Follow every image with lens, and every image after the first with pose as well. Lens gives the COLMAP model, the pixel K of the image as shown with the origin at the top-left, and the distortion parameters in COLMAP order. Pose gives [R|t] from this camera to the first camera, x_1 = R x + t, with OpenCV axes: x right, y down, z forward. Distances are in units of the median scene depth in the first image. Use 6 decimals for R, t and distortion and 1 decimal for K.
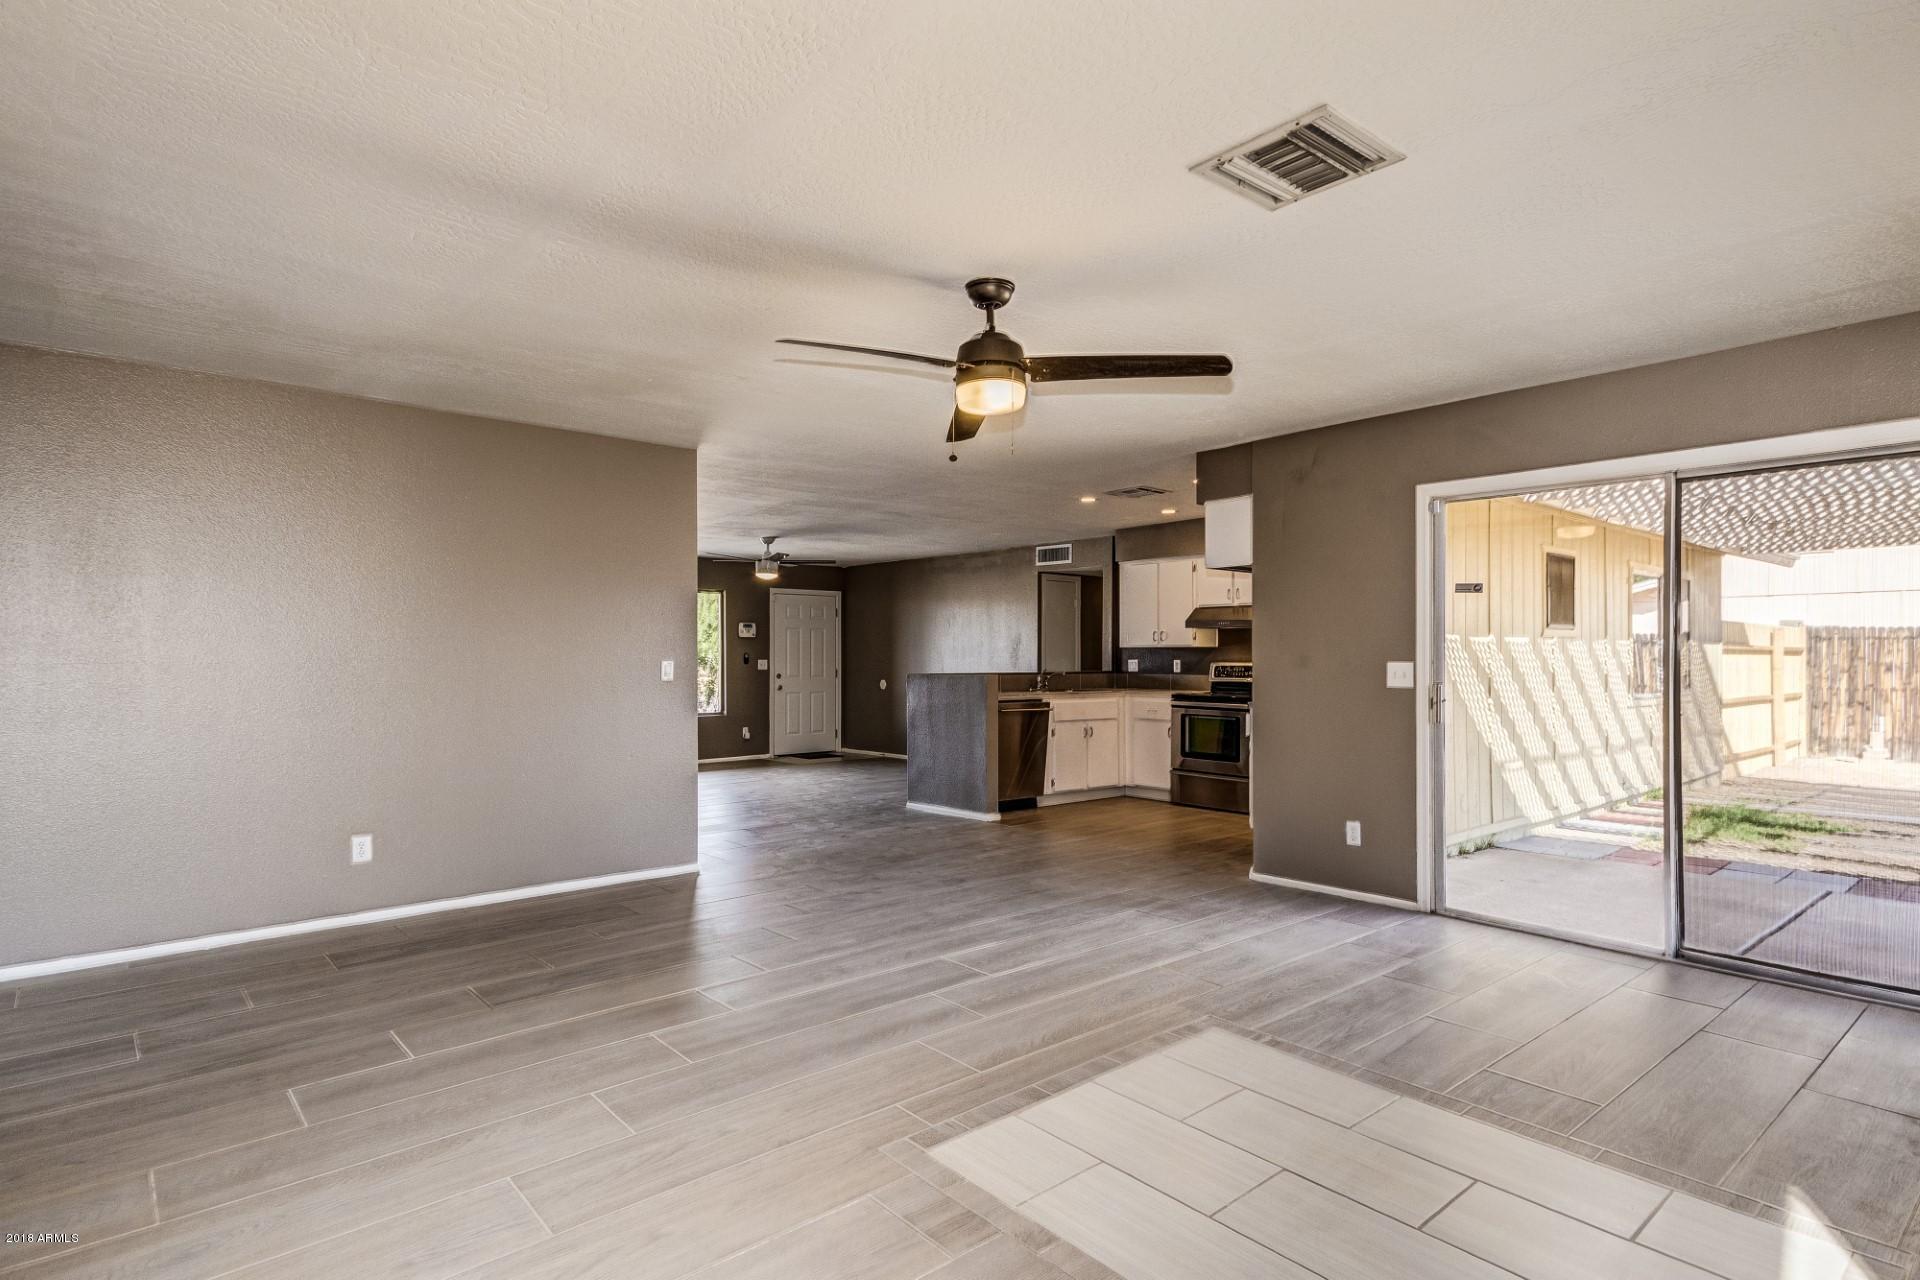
lens RADIAL K [[986.5, 0, 962.6], [0, 986.5, 659.9], [0, 0, 1]] dist [0.033080, 0.000044]
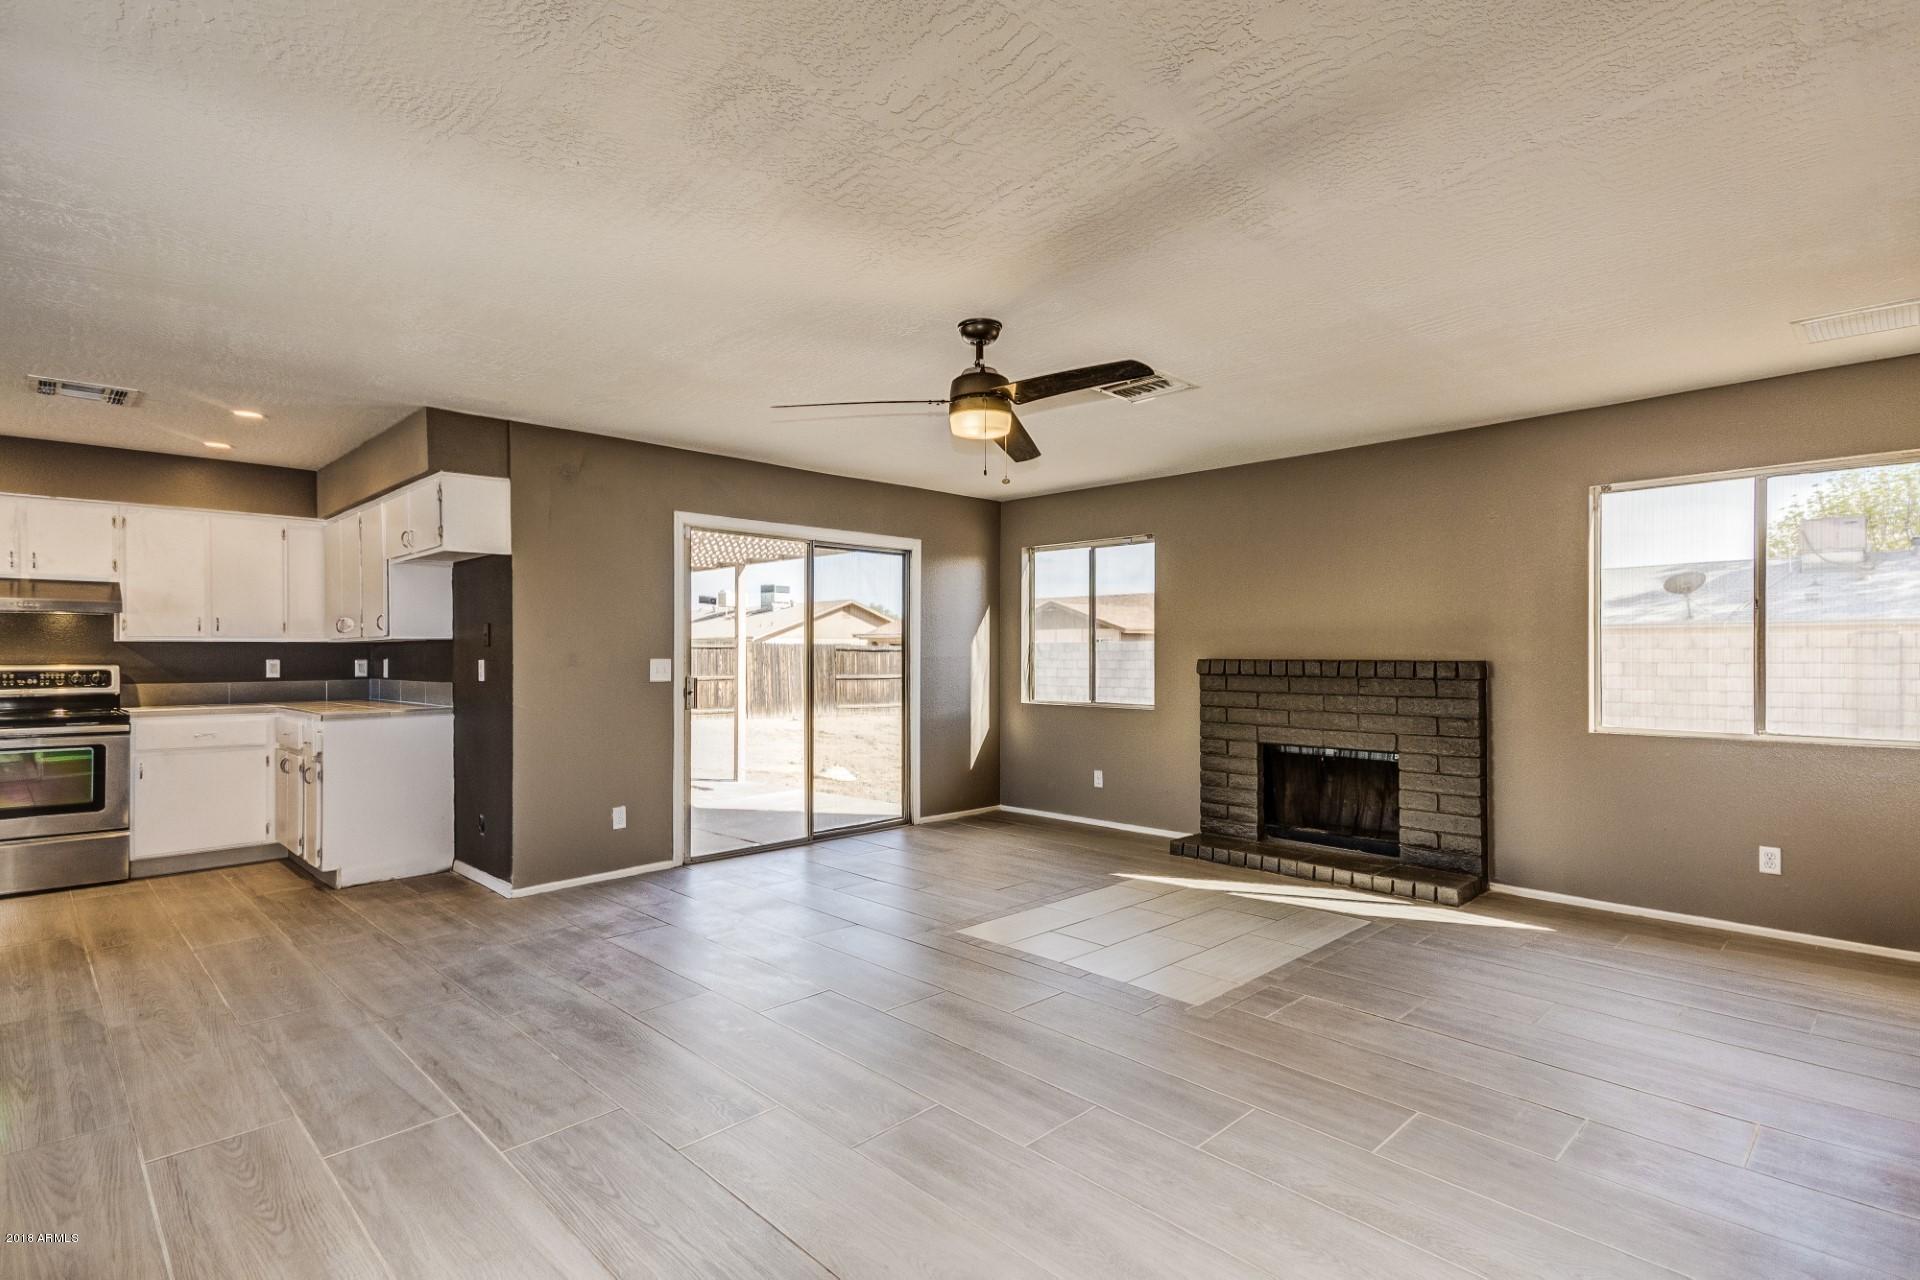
lens RADIAL K [[931.0, 0, 963.9], [0, 931.0, 652.8], [0, 0, 1]] dist [0.077648, -0.032442]
pose [[-0.060681, -0.002283, 0.998155, -0.382273], [0.005995, 0.999979, 0.002652, -0.003409], [-0.998139, 0.006145, -0.060666, 0.396759]]
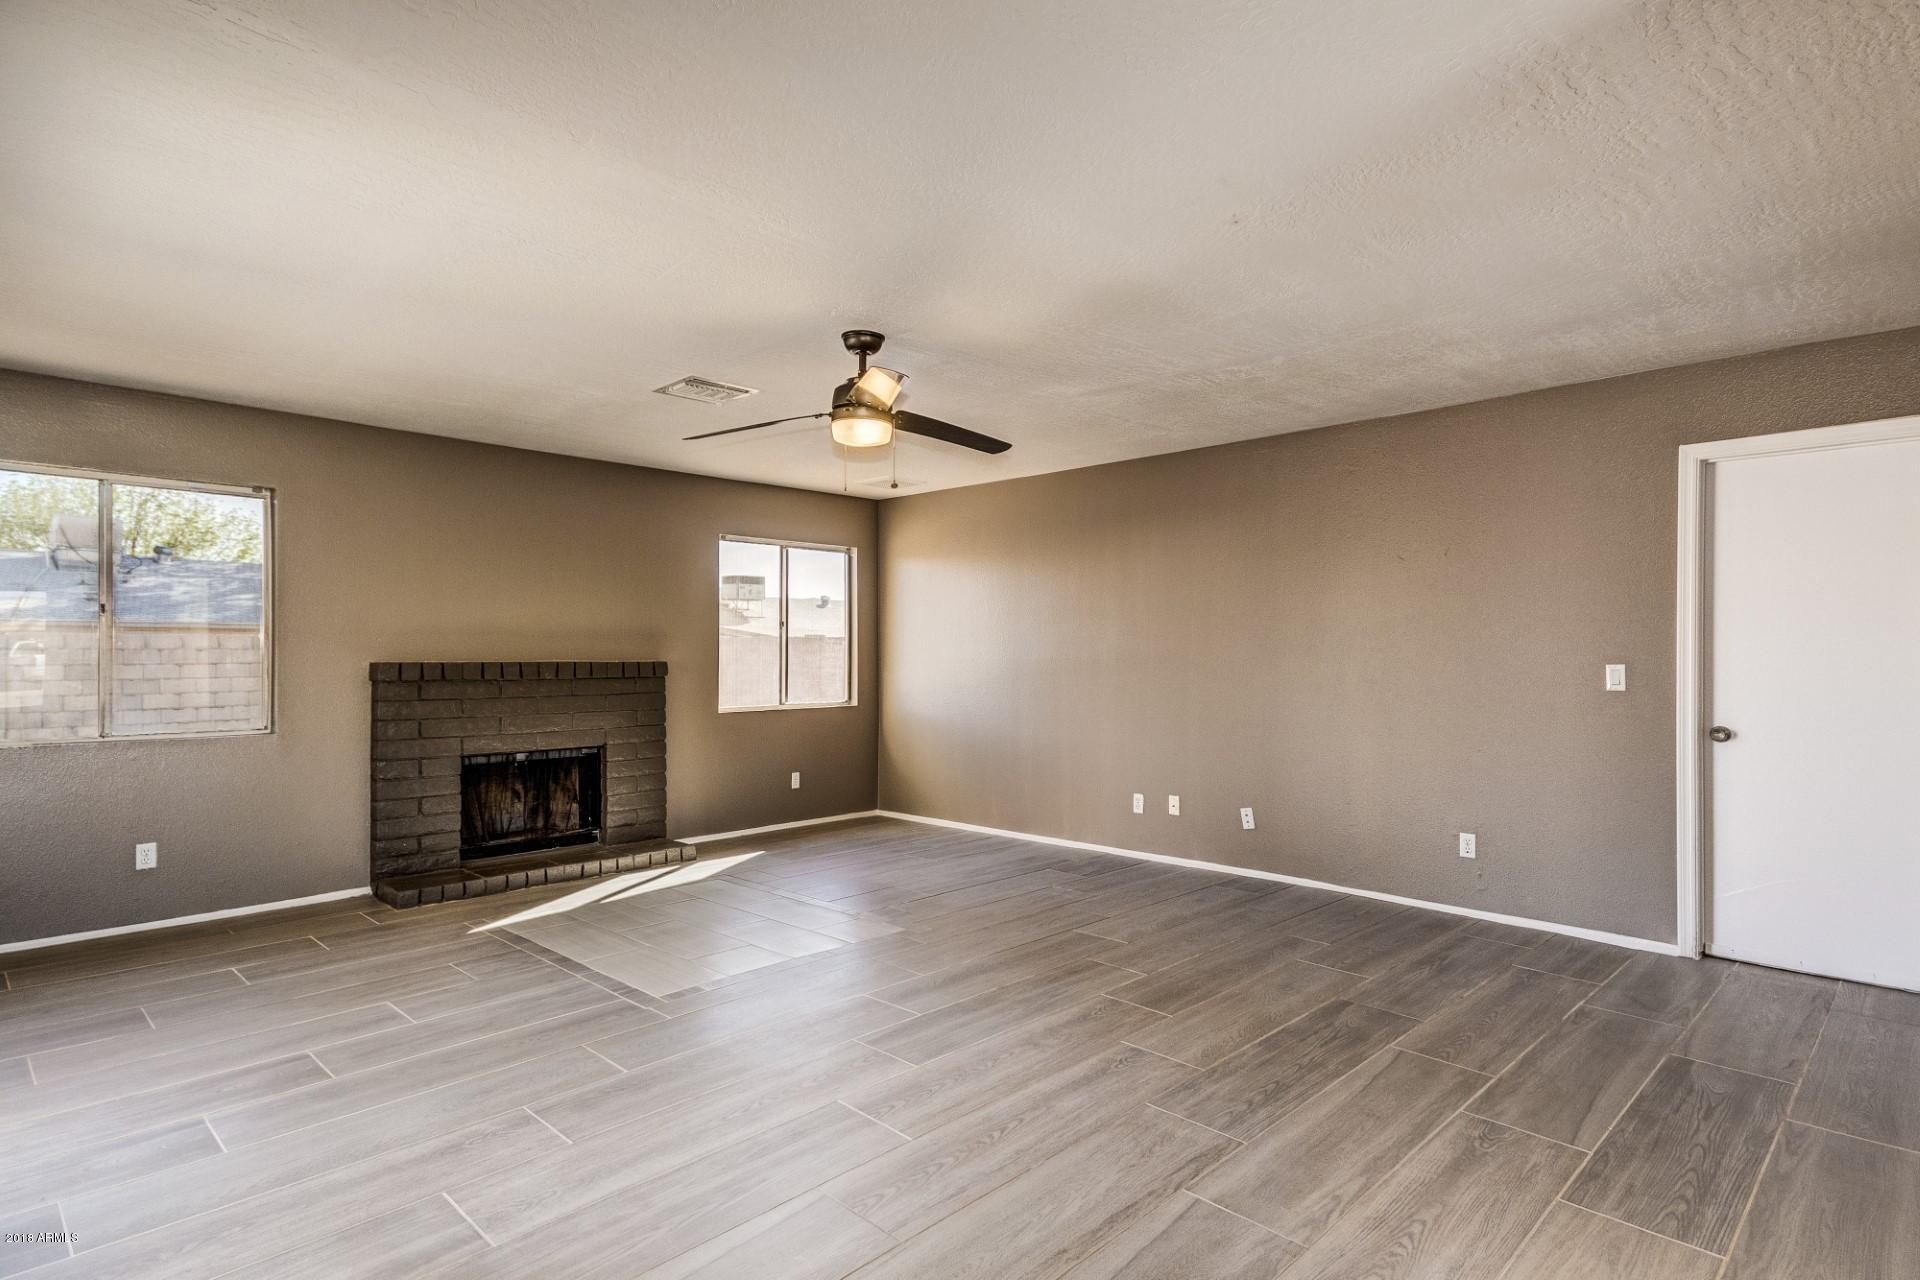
lens RADIAL K [[986.5, 0, 962.6], [0, 986.5, 659.9], [0, 0, 1]] dist [0.033080, 0.000044]
pose [[-0.997142, -0.003249, -0.075482, 0.001425], [-0.004109, 0.999928, 0.011236, -0.005878], [0.075440, 0.011514, -0.997084, 0.794258]]
